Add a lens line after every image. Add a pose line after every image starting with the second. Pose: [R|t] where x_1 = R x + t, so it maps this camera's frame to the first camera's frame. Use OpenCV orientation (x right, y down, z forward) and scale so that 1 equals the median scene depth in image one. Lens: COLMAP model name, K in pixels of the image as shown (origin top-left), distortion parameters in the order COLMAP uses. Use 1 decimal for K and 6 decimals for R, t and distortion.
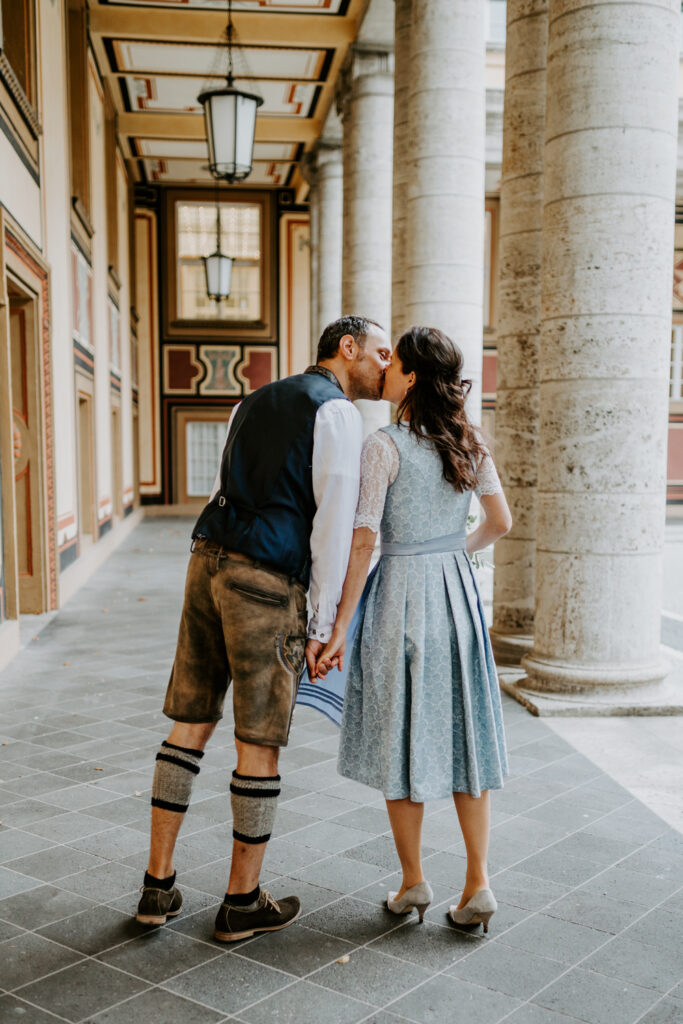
lens RADIAL K [[1187.8, 0, 341.5], [0, 1187.8, 512.0], [0, 0, 1]] dist [-0.025110, -0.010480]
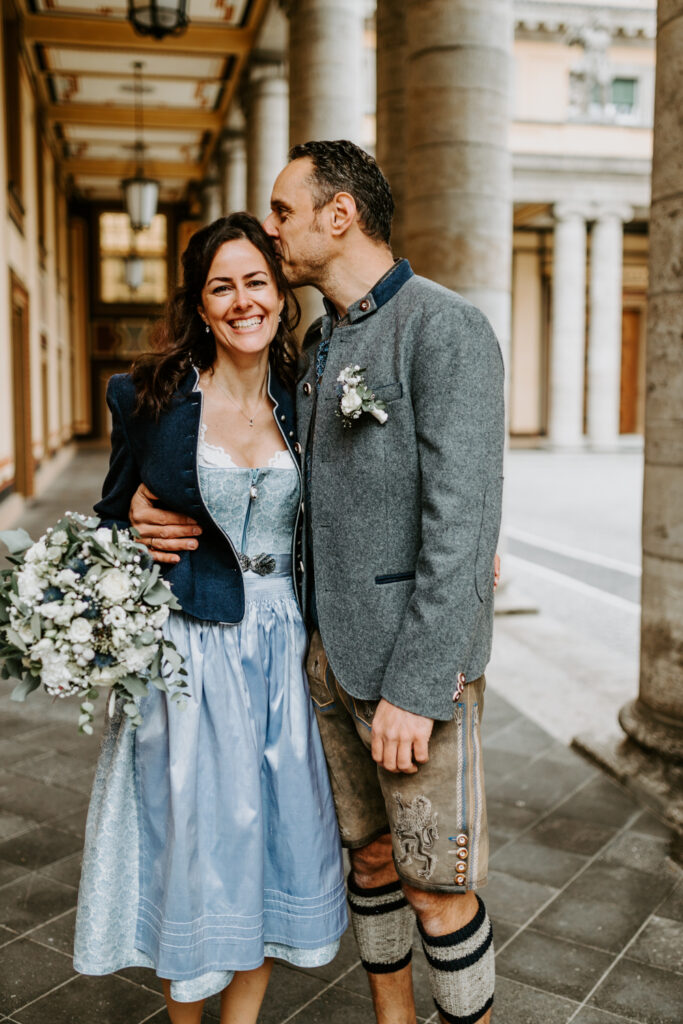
lens RADIAL K [[1187.8, 0, 341.5], [0, 1187.8, 512.0], [0, 0, 1]] dist [-0.025110, -0.010480]
pose [[0.997789, 0.000932, 0.066461, 0.029525], [-0.003482, 0.999262, 0.038263, 0.014873], [-0.066376, -0.038410, 0.997055, -0.252097]]
